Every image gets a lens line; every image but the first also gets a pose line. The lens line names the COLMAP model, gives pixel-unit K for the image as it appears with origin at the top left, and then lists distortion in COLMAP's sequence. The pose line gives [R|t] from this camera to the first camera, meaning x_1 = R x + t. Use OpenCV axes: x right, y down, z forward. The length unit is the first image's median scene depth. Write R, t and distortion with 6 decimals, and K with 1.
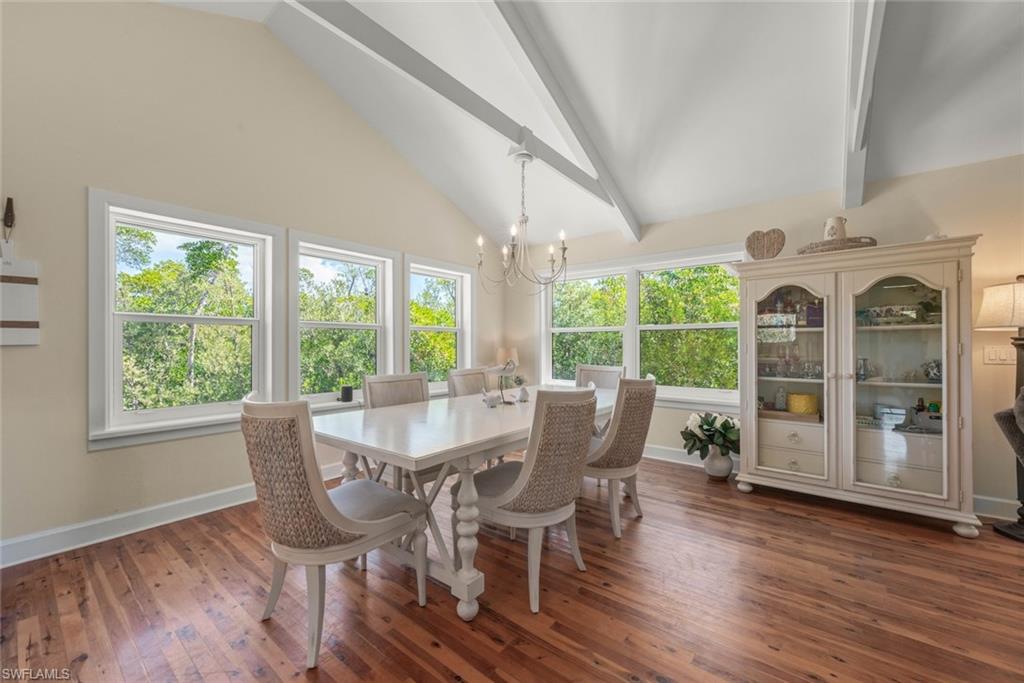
lens RADIAL K [[394.7, 0, 518.6], [0, 394.7, 345.4], [0, 0, 1]] dist [-0.003692, -0.000986]
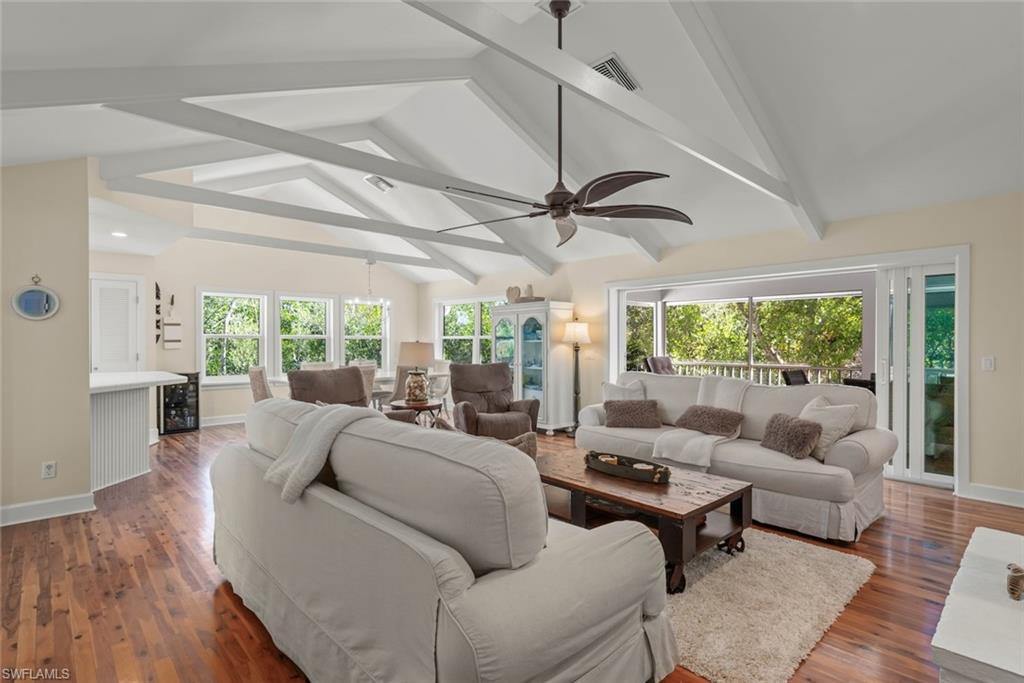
lens RADIAL K [[499.5, 0, 530.7], [0, 499.5, 336.5], [0, 0, 1]] dist [-0.014952, -0.000322]
pose [[0.993185, 0.000561, -0.116545, 1.186444], [-0.001053, 0.999991, -0.004159, -0.056931], [0.116541, 0.004253, 0.993177, -1.614226]]
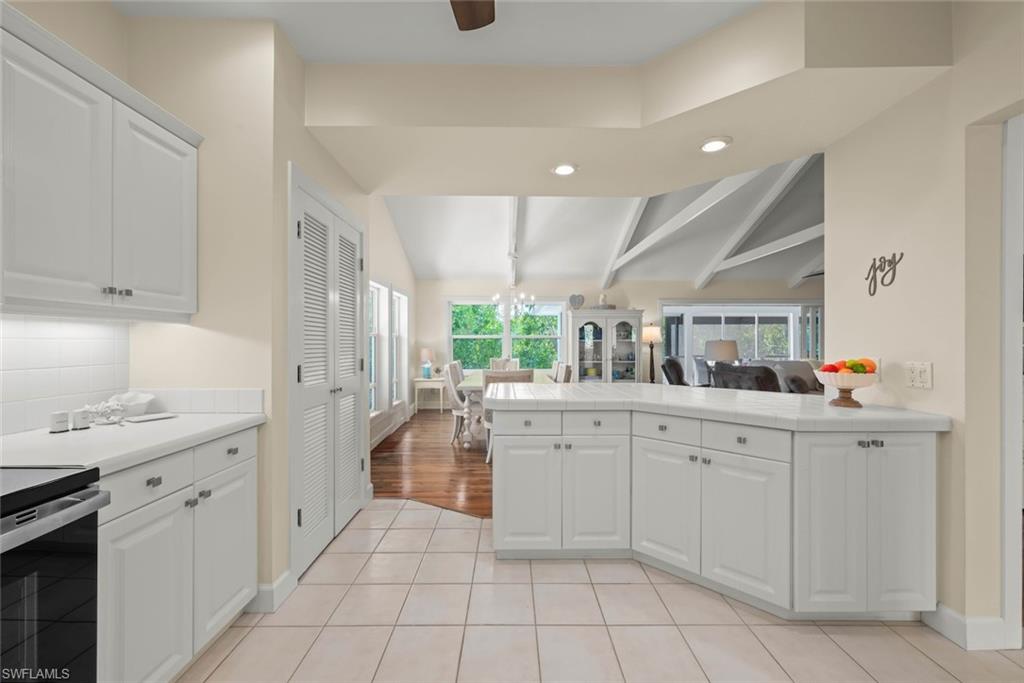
lens RADIAL K [[394.7, 0, 505.5], [0, 394.7, 345.0], [0, 0, 1]] dist [-0.003692, -0.000986]
pose [[0.791406, -0.001661, 0.611288, -1.250557], [-0.001206, 0.999990, 0.004280, -0.024049], [-0.611289, -0.004124, 0.791396, -0.608933]]
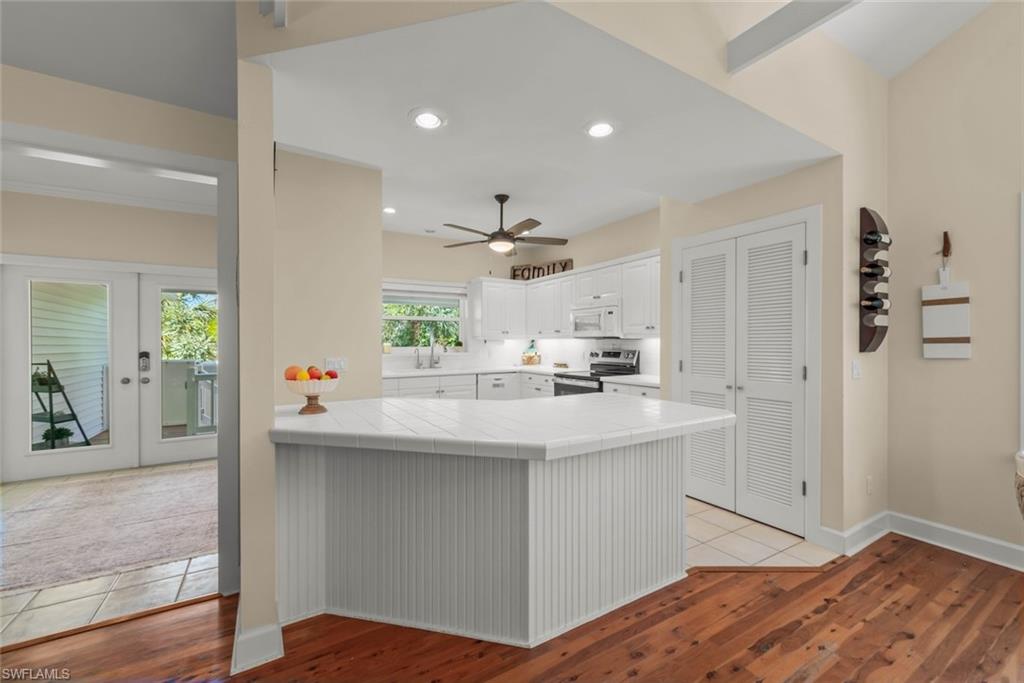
lens RADIAL K [[406.9, 0, 510.5], [0, 406.9, 344.9], [0, 0, 1]] dist [0.013726, 0.000590]
pose [[-0.359991, 0.006351, -0.932934, 0.241584], [-0.000558, 0.999975, 0.007022, -0.037129], [0.932956, 0.003048, -0.359979, 0.181183]]
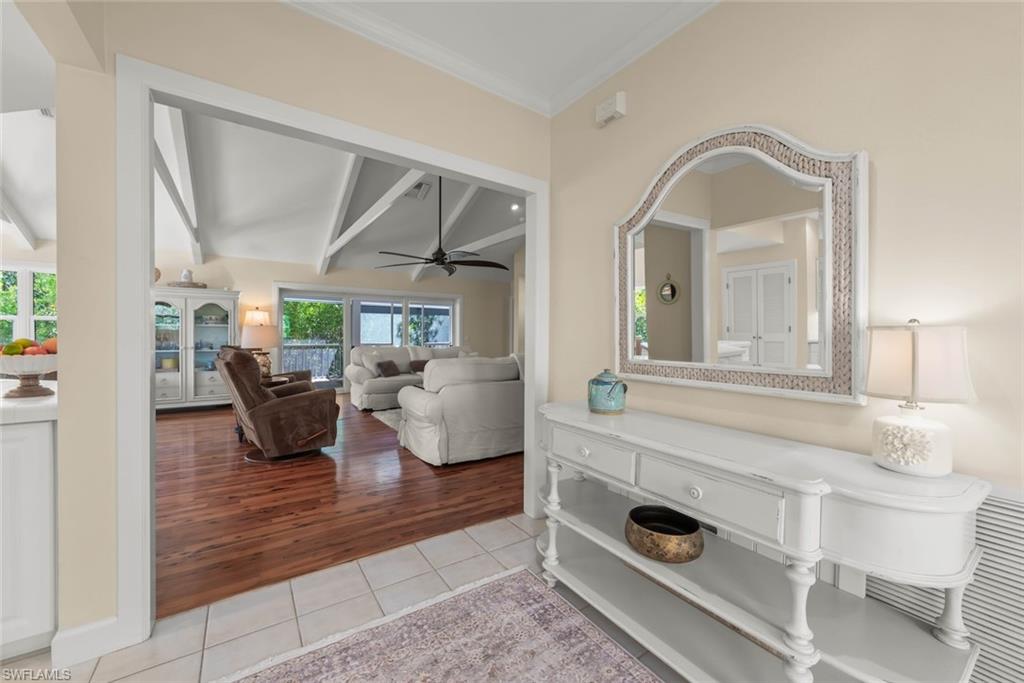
lens RADIAL K [[394.7, 0, 510.3], [0, 394.7, 338.8], [0, 0, 1]] dist [-0.003692, -0.000986]
pose [[0.297533, -0.007915, 0.954679, -0.673532], [-0.009415, 0.999893, 0.011224, -0.011038], [-0.954665, -0.012328, 0.297426, -1.267182]]
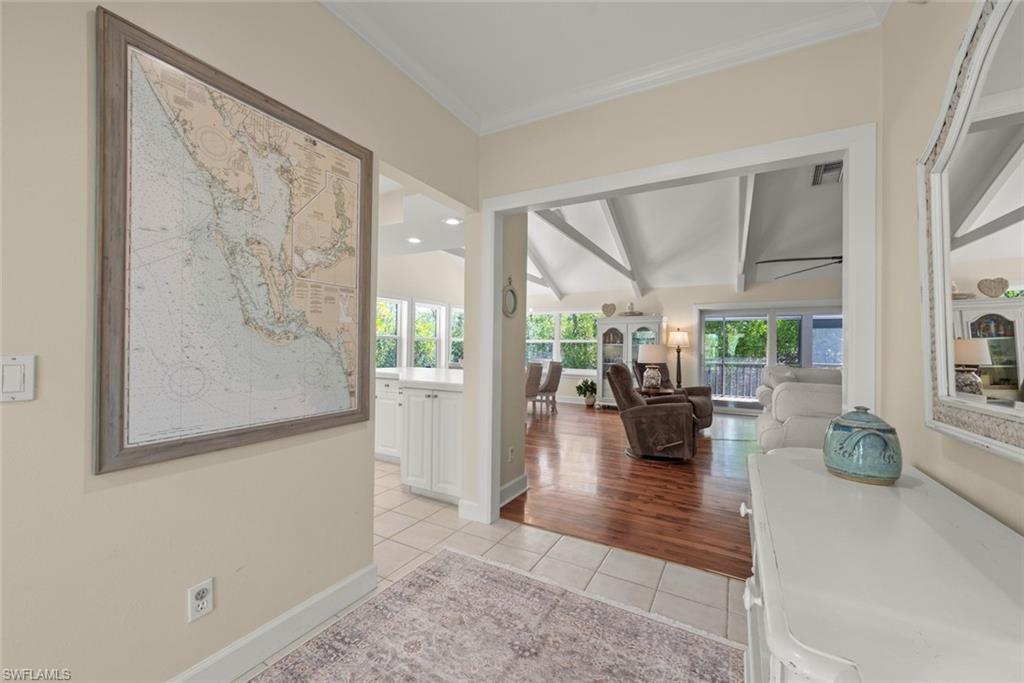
lens RADIAL K [[394.7, 0, 519.5], [0, 394.7, 339.4], [0, 0, 1]] dist [-0.003692, -0.000986]
pose [[0.986090, 0.016488, 0.165393, -0.391838], [-0.013077, 0.999679, -0.021695, -0.010390], [-0.165697, 0.019230, 0.985989, -1.599472]]
